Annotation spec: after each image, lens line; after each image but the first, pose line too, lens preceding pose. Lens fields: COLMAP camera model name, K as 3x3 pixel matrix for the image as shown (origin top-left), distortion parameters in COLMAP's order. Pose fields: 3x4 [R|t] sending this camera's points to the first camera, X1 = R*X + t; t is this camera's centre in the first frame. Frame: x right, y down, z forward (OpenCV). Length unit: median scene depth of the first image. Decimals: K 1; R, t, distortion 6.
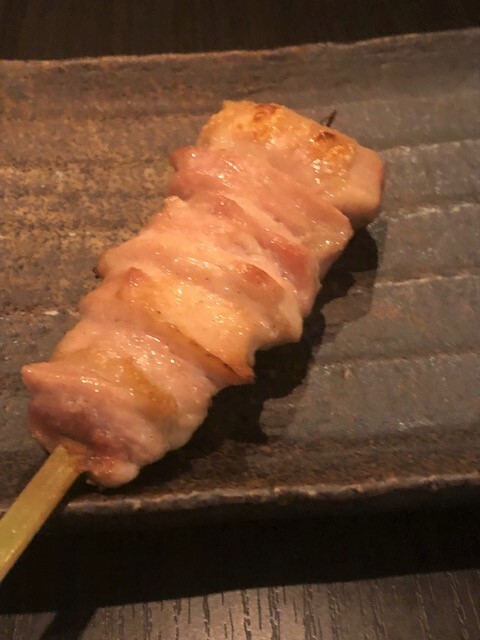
lens RADIAL K [[775.7, 0, 240.0], [0, 775.7, 320.0], [0, 0, 1]] dist [0.009583, -0.030389]
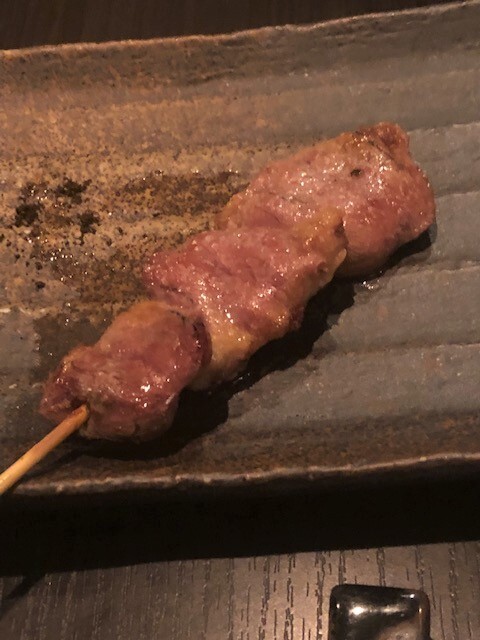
lens RADIAL K [[953.7, 0, 240.0], [0, 953.7, 320.0], [0, 0, 1]] dist [-0.007529, 0.083123]
pose [[0.996283, -0.002556, -0.086105, 0.165745], [0.008583, 0.997531, 0.069703, -0.071528], [0.085715, -0.070183, 0.993845, -0.245457]]
